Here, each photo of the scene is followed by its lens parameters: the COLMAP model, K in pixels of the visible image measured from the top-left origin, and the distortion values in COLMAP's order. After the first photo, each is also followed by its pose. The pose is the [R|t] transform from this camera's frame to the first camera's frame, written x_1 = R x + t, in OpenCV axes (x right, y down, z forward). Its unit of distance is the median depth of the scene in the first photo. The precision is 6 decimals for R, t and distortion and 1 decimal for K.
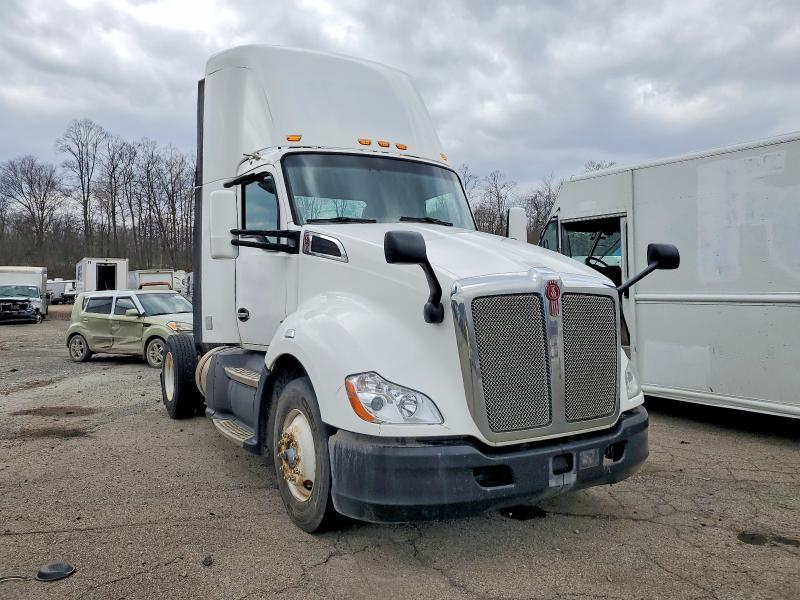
lens RADIAL K [[588.0, 0, 400.0], [0, 588.0, 300.0], [0, 0, 1]] dist [0.052692, 0.000180]
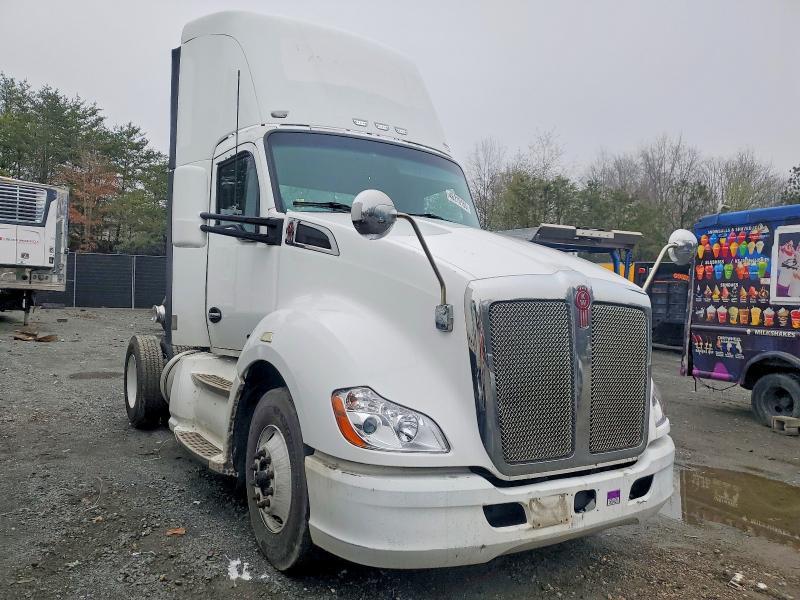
lens RADIAL K [[591.0, 0, 399.9], [0, 591.0, 332.3], [0, 0, 1]] dist [0.001195, 0.000702]
pose [[0.998690, 0.038955, 0.033175, -0.026405], [-0.040032, 0.998671, 0.032446, 0.015307], [-0.031867, -0.033732, 0.998923, 0.156483]]
